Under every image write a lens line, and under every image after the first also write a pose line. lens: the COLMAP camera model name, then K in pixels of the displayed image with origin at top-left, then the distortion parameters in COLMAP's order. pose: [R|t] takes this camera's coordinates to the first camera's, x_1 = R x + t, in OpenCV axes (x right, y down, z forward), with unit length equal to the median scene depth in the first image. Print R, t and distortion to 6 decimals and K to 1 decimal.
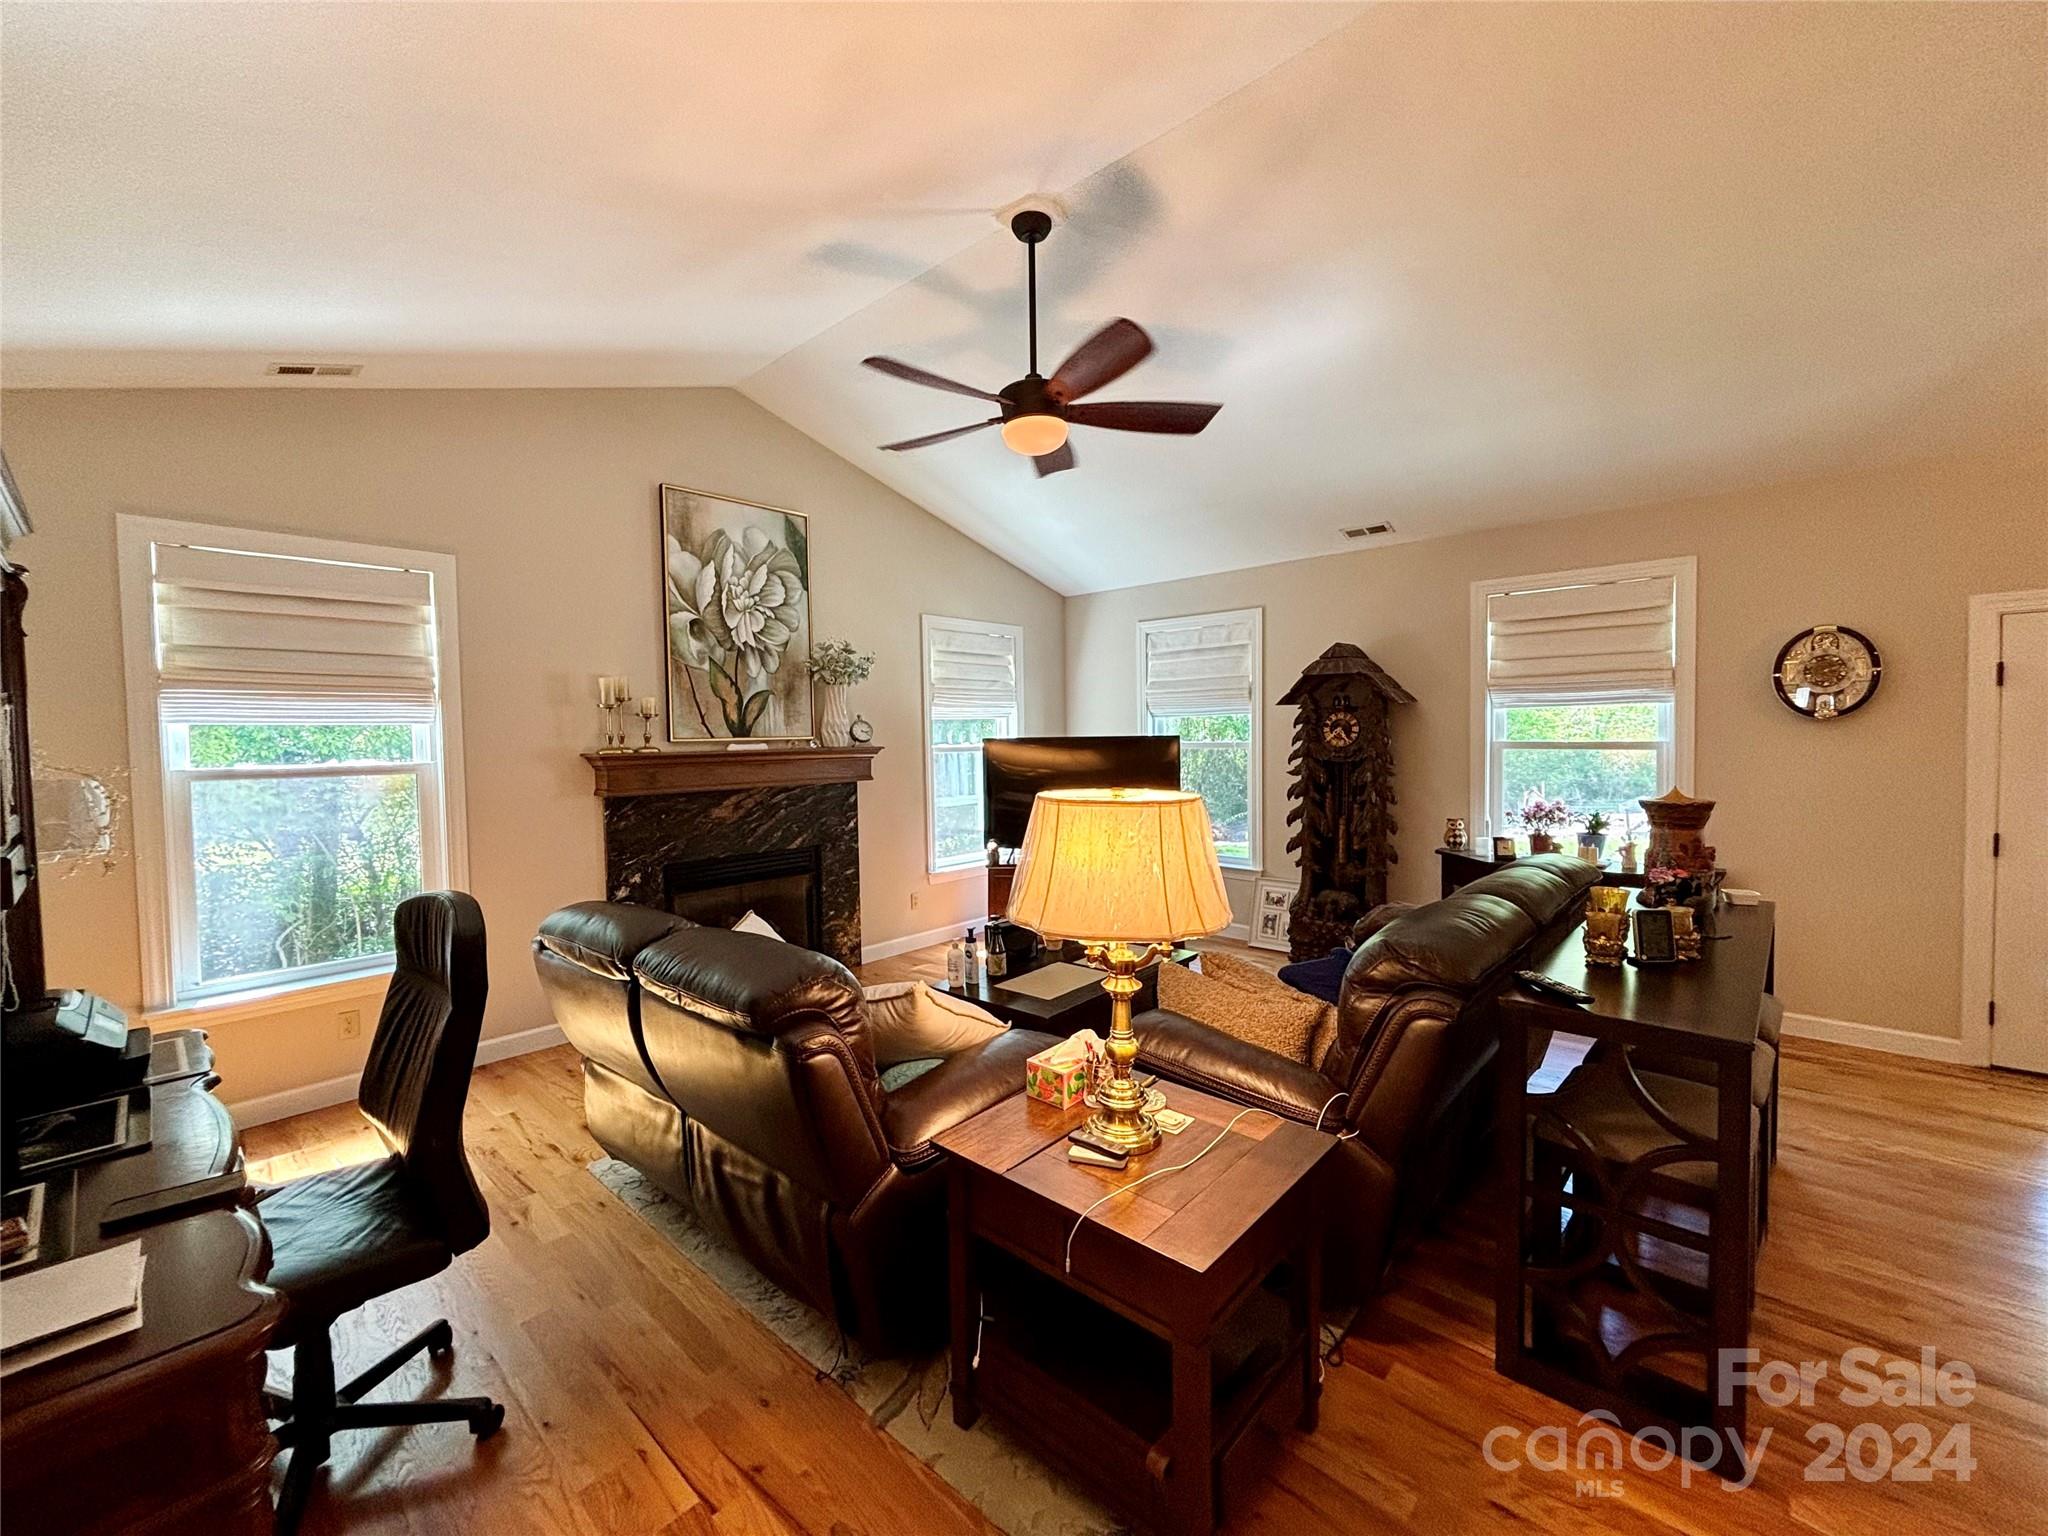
lens RADIAL K [[823.0, 0, 1026.6], [0, 823.0, 769.3], [0, 0, 1]] dist [-0.003508, 0.001350]
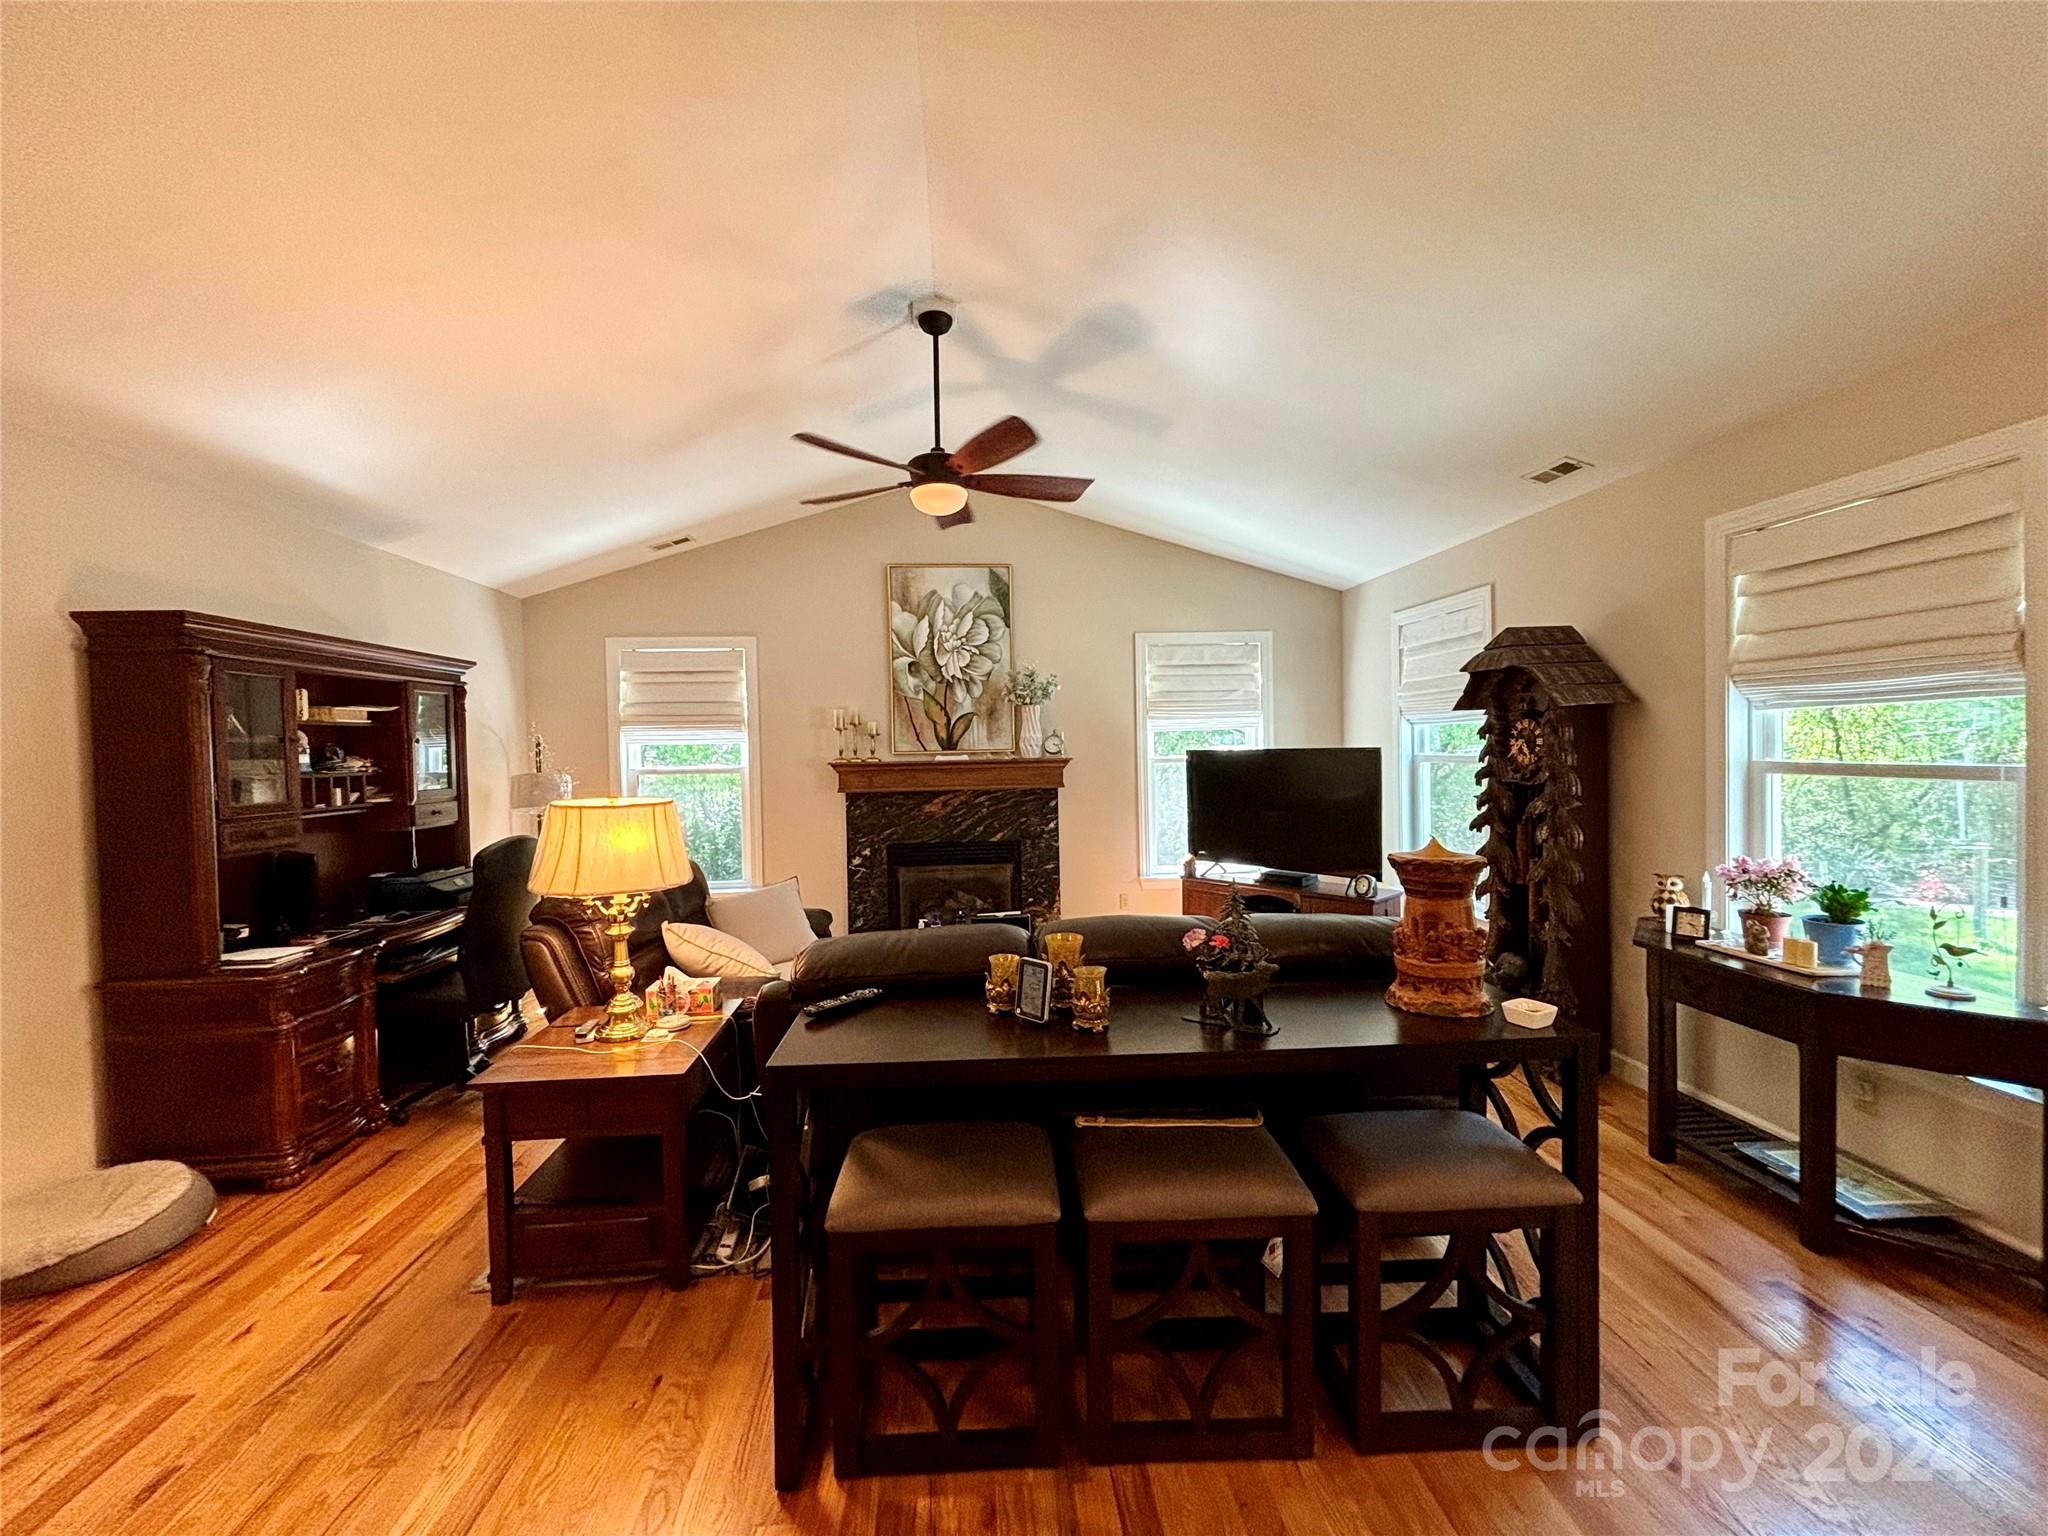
lens RADIAL K [[823.0, 0, 1017.3], [0, 823.0, 767.4], [0, 0, 1]] dist [-0.003508, 0.001350]
pose [[0.725594, 0.018465, -0.687875, 0.609007], [-0.021452, 0.999761, 0.004209, -0.019903], [0.687789, 0.011702, 0.725817, 0.148957]]
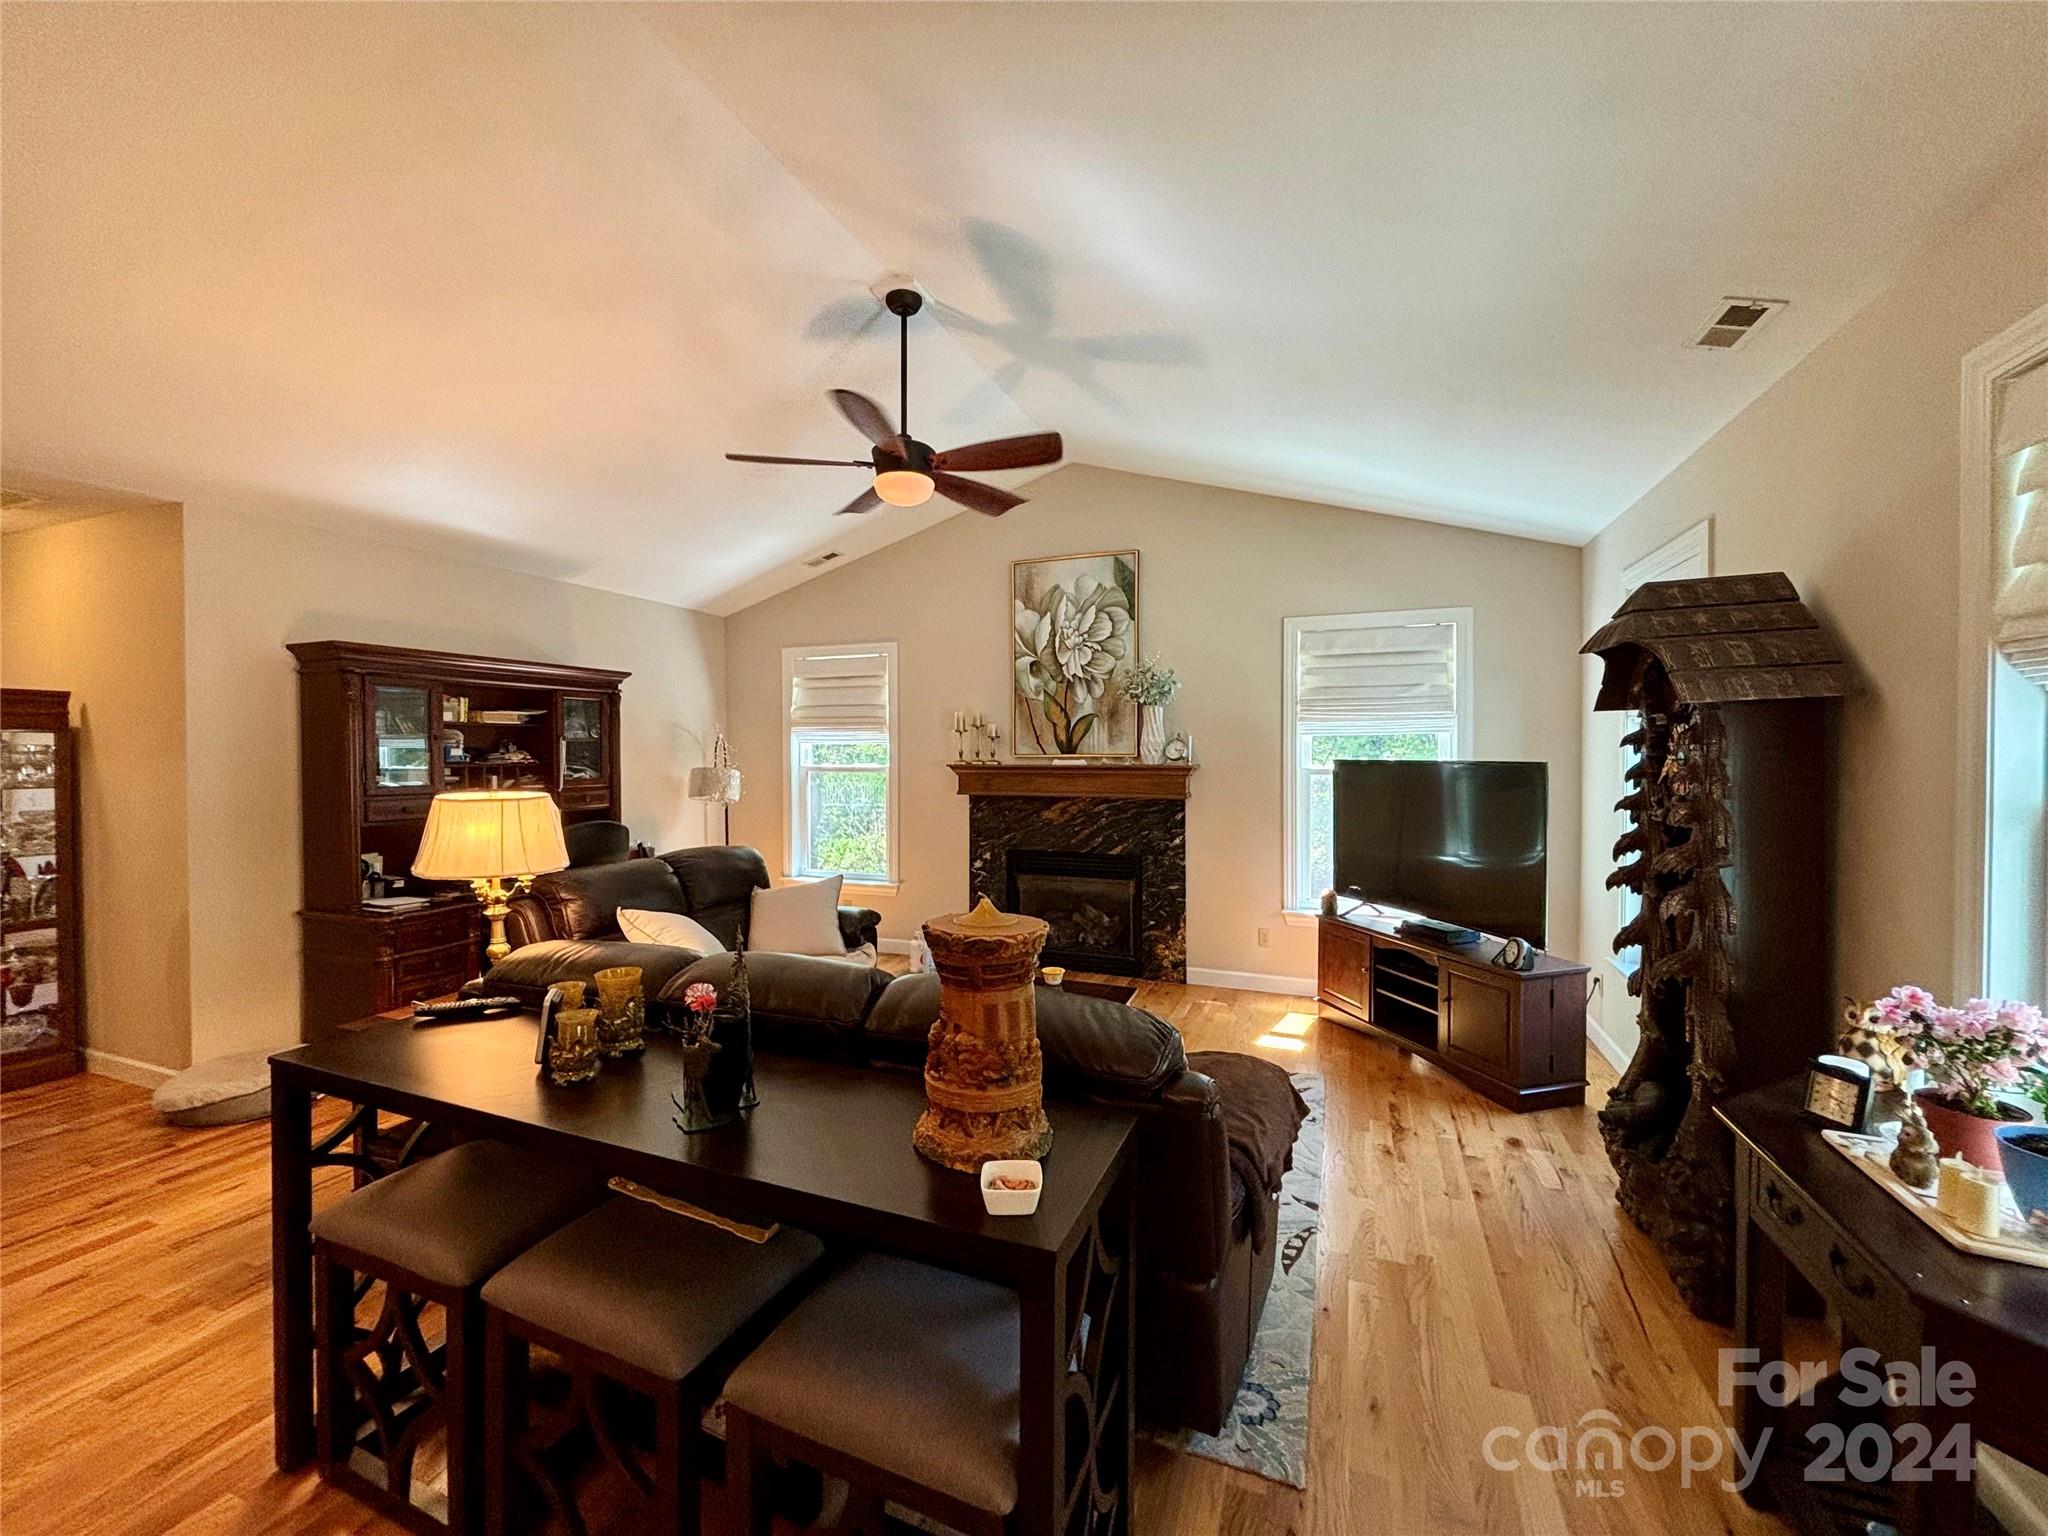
lens RADIAL K [[823.0, 0, 1017.7], [0, 823.0, 760.8], [0, 0, 1]] dist [-0.003508, 0.001350]
pose [[0.354583, 0.025310, -0.934682, 0.748654], [-0.043746, 0.998988, 0.010456, -0.038395], [0.934001, 0.037181, 0.355331, 0.508014]]
